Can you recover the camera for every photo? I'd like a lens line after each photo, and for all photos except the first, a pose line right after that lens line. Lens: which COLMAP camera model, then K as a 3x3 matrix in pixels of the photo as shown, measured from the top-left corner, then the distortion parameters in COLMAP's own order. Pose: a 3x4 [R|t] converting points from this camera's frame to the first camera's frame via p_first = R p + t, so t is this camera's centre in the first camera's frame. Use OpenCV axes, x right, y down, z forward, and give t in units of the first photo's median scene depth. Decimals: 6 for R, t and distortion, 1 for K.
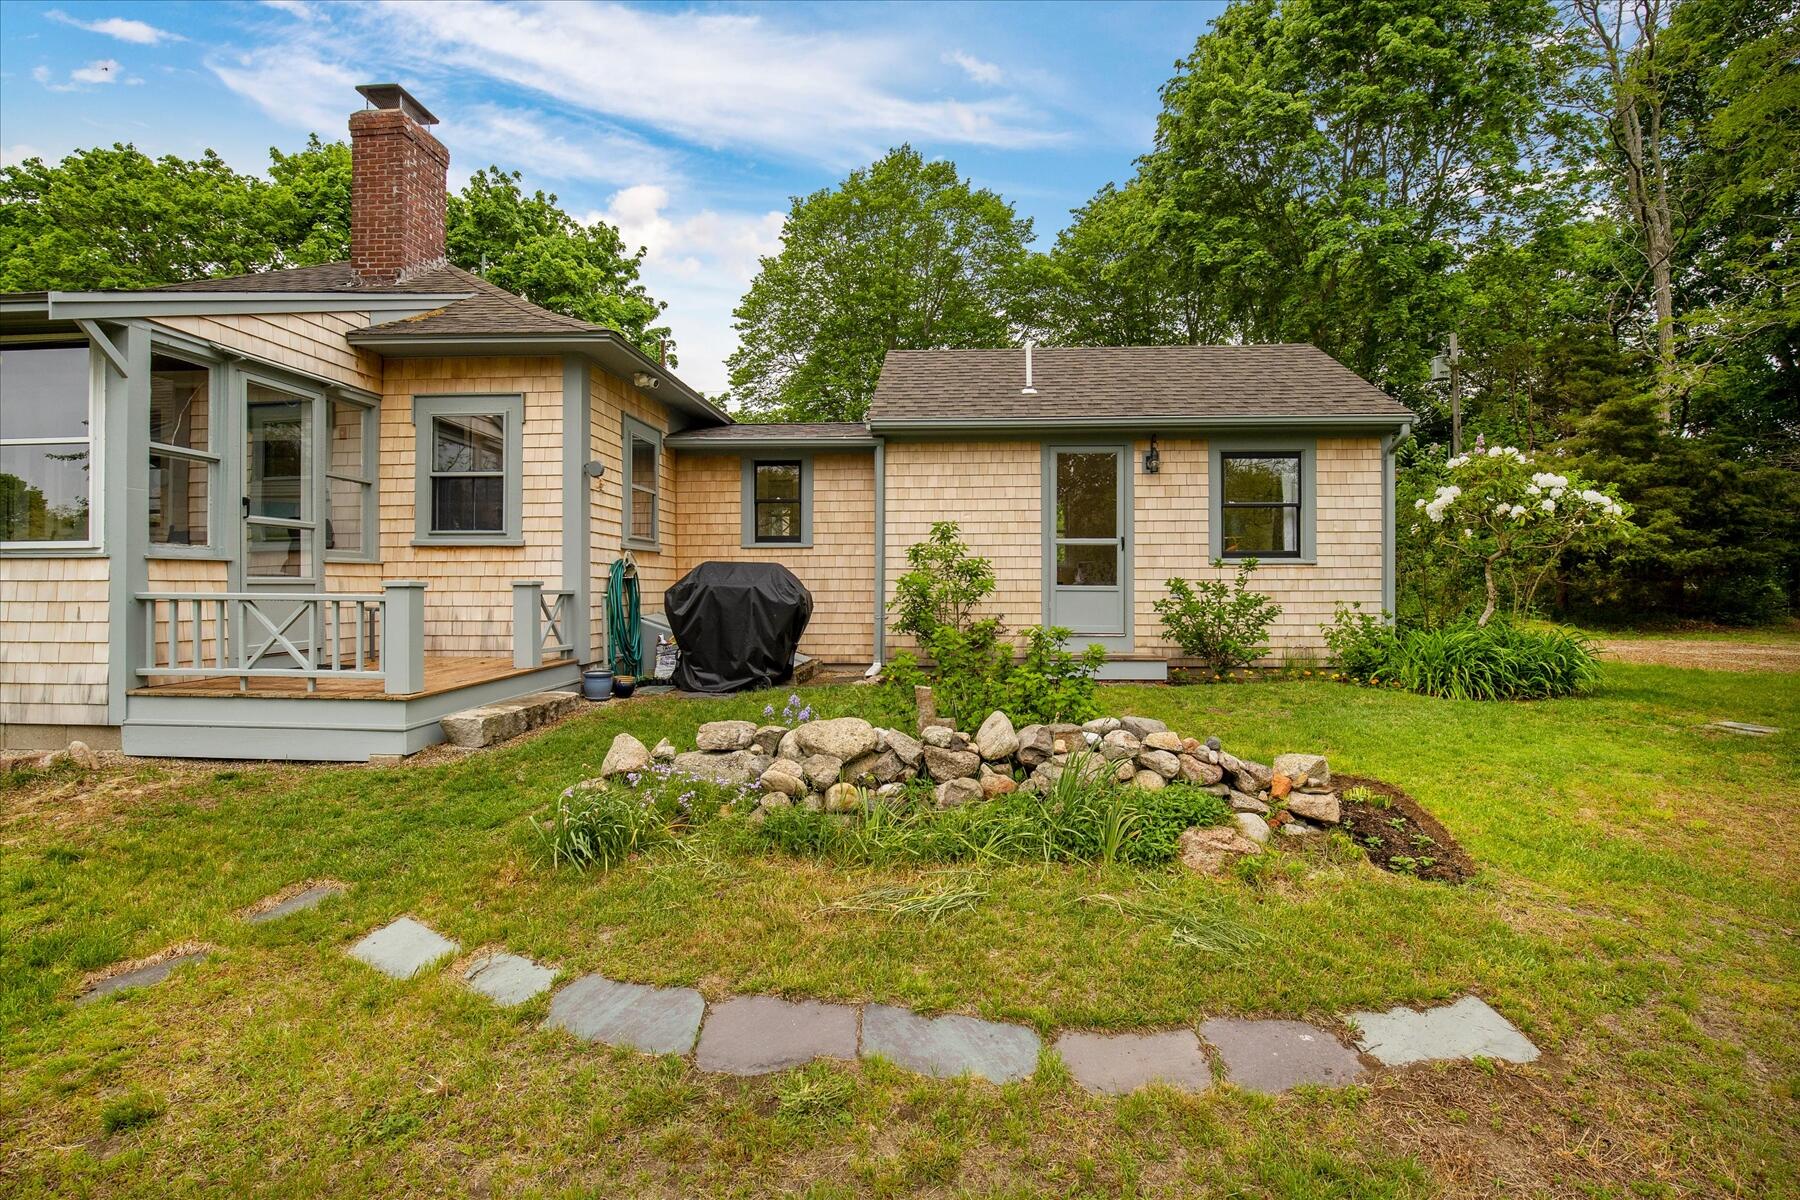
lens RADIAL K [[813.3, 0, 910.0], [0, 813.3, 602.1], [0, 0, 1]] dist [0.004174, 0.000096]
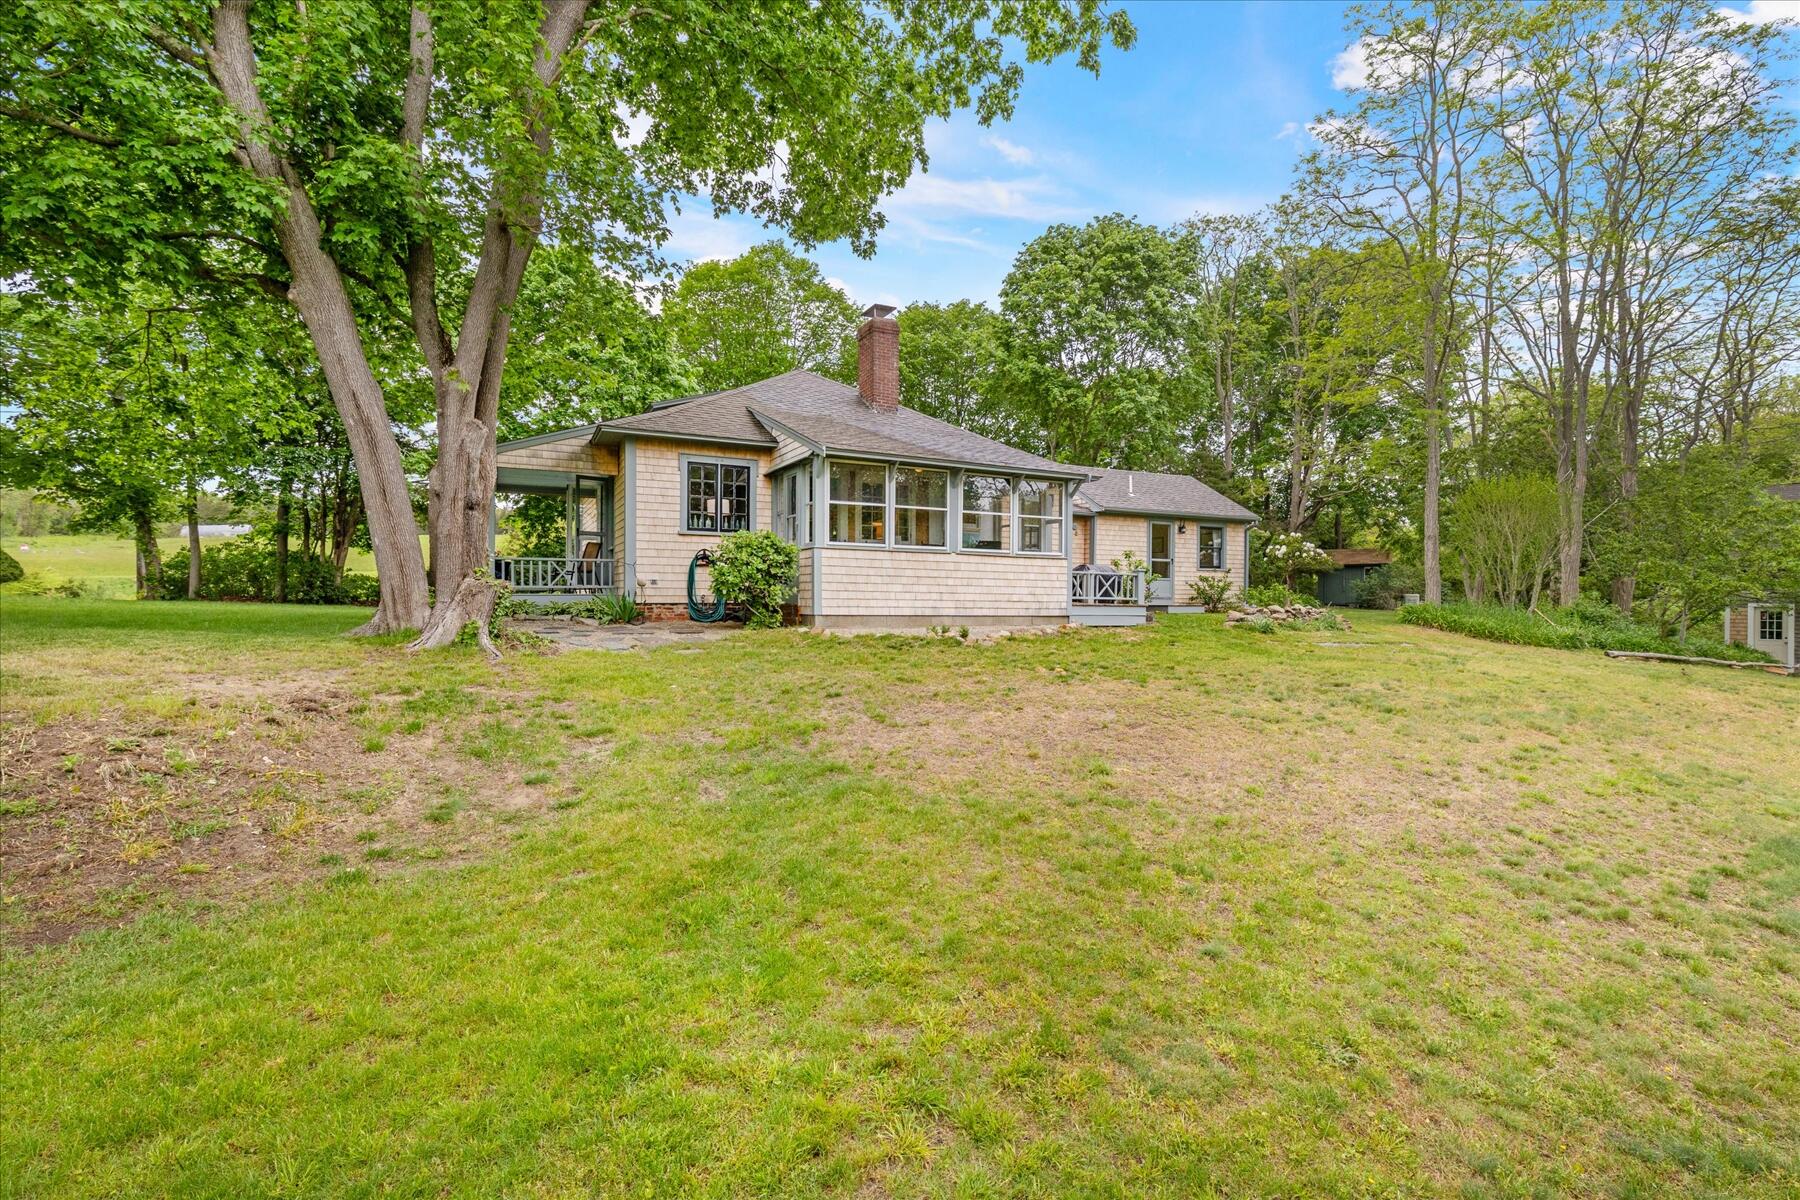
lens RADIAL K [[813.3, 0, 910.0], [0, 813.3, 602.1], [0, 0, 1]] dist [0.004174, 0.000096]
pose [[0.850605, 0.002778, 0.525797, -1.762083], [-0.001539, 0.999995, -0.002794, 0.064183], [-0.525802, 0.001567, 0.850605, -0.708832]]
